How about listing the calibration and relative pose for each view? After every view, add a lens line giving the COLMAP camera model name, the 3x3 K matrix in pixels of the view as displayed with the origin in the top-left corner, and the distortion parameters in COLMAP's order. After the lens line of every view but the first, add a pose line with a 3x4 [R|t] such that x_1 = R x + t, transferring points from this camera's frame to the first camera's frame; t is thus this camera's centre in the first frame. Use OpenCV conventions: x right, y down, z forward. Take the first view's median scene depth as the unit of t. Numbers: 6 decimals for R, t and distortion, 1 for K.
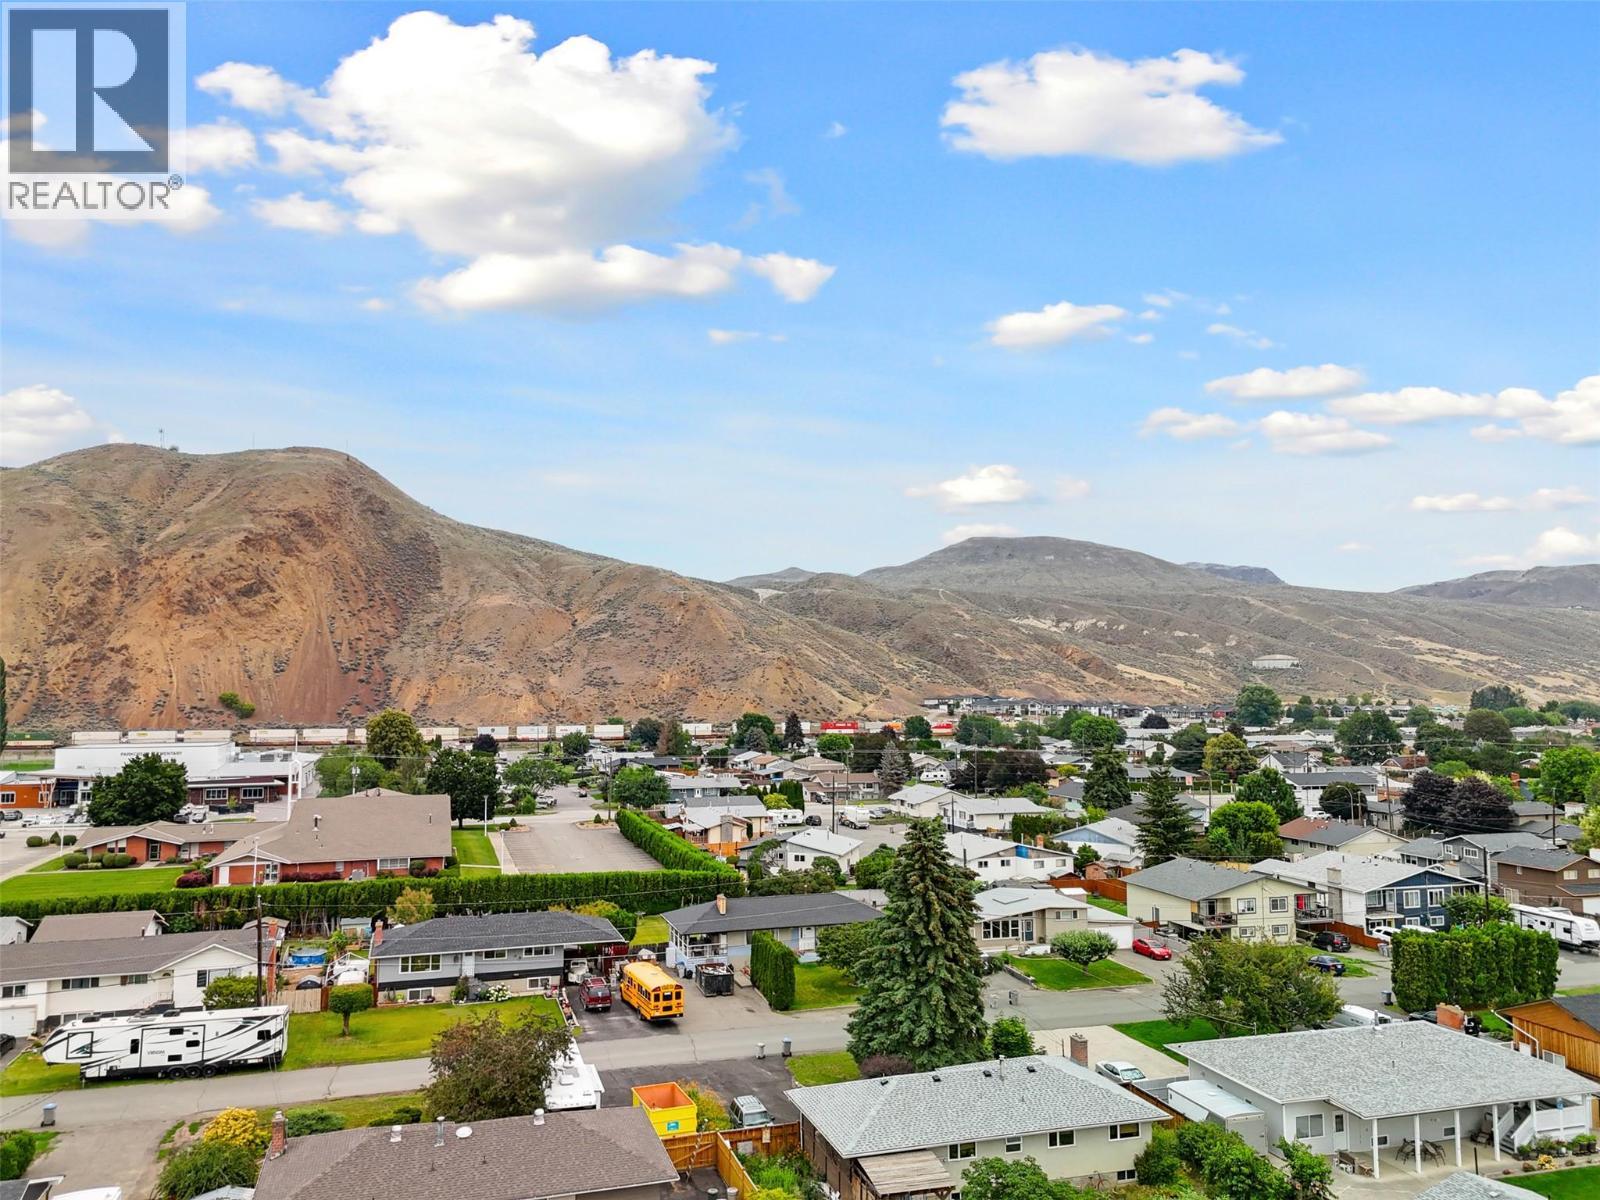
lens RADIAL K [[1166.8, 0, 790.4], [0, 1166.8, 595.9], [0, 0, 1]] dist [0.061148, -0.034572]
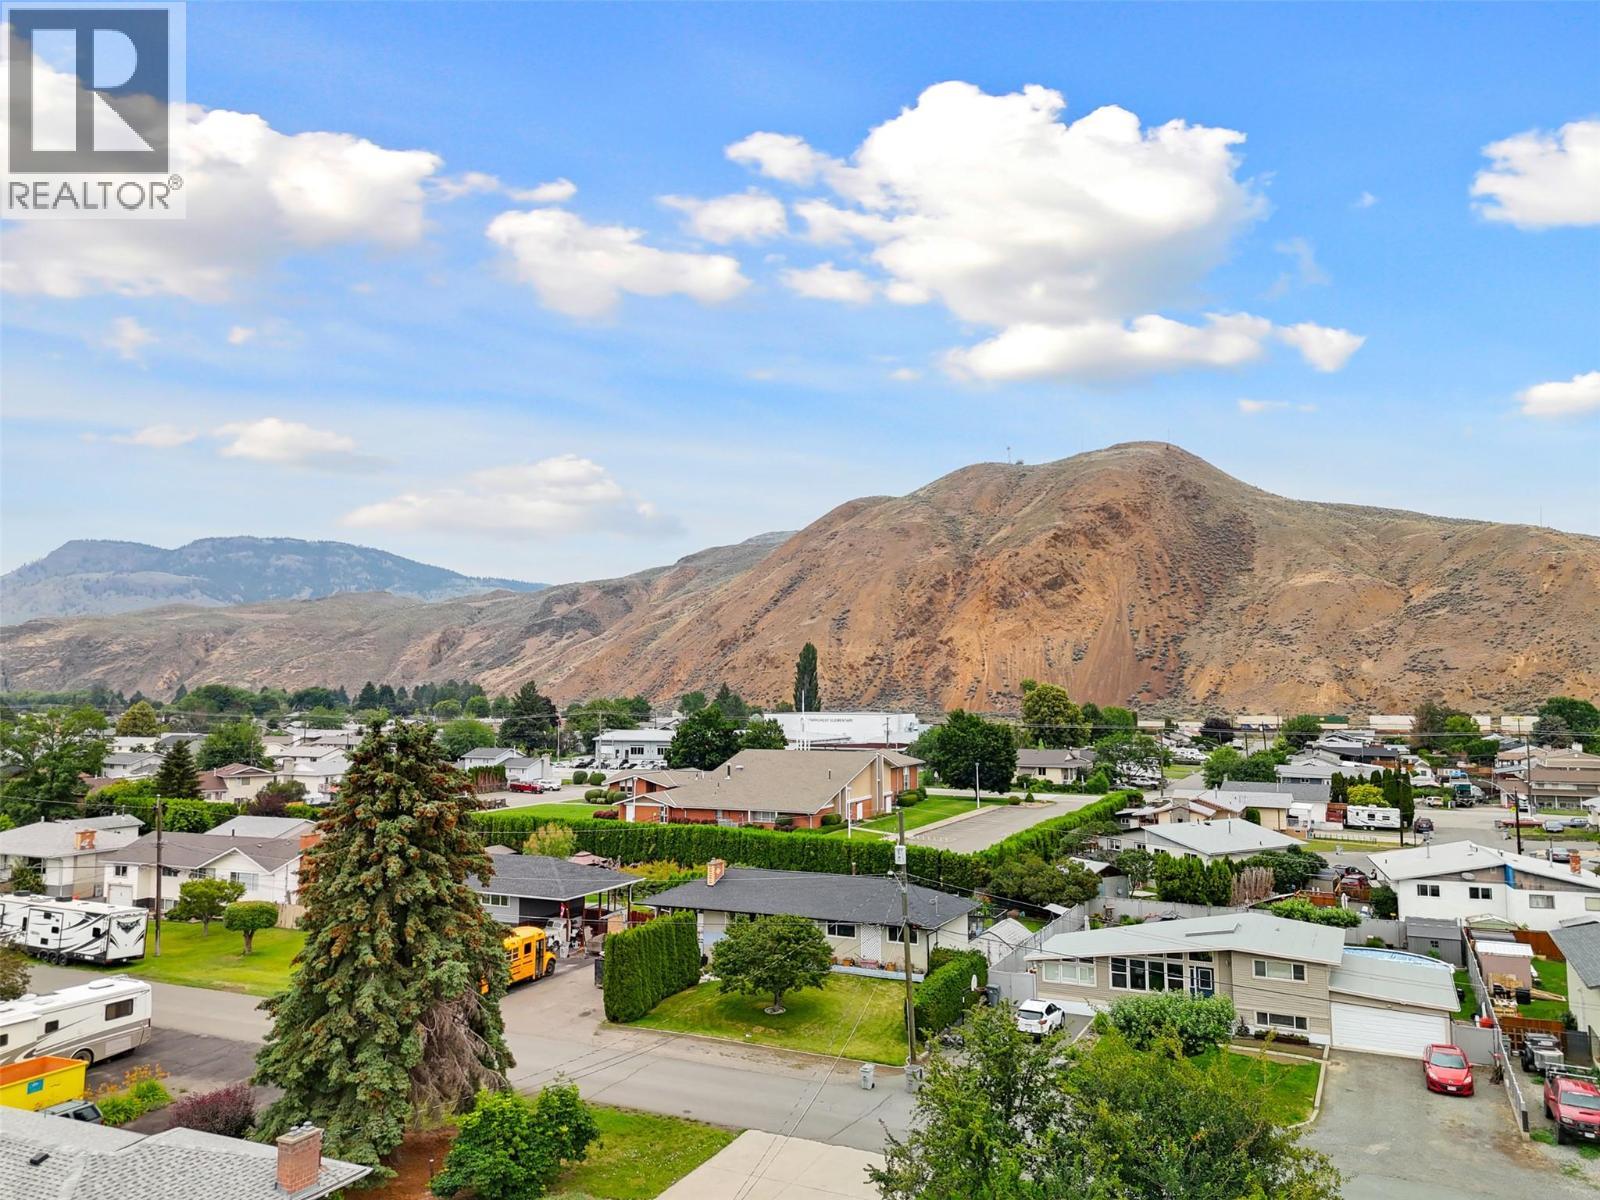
lens RADIAL K [[1167.2, 0, 796.4], [0, 1167.2, 598.1], [0, 0, 1]] dist [0.065788, -0.015614]
pose [[0.736363, -0.054194, -0.674413, 0.075264], [0.054856, 0.998287, -0.020325, 0.017013], [0.674360, -0.022029, 0.738074, 0.077018]]
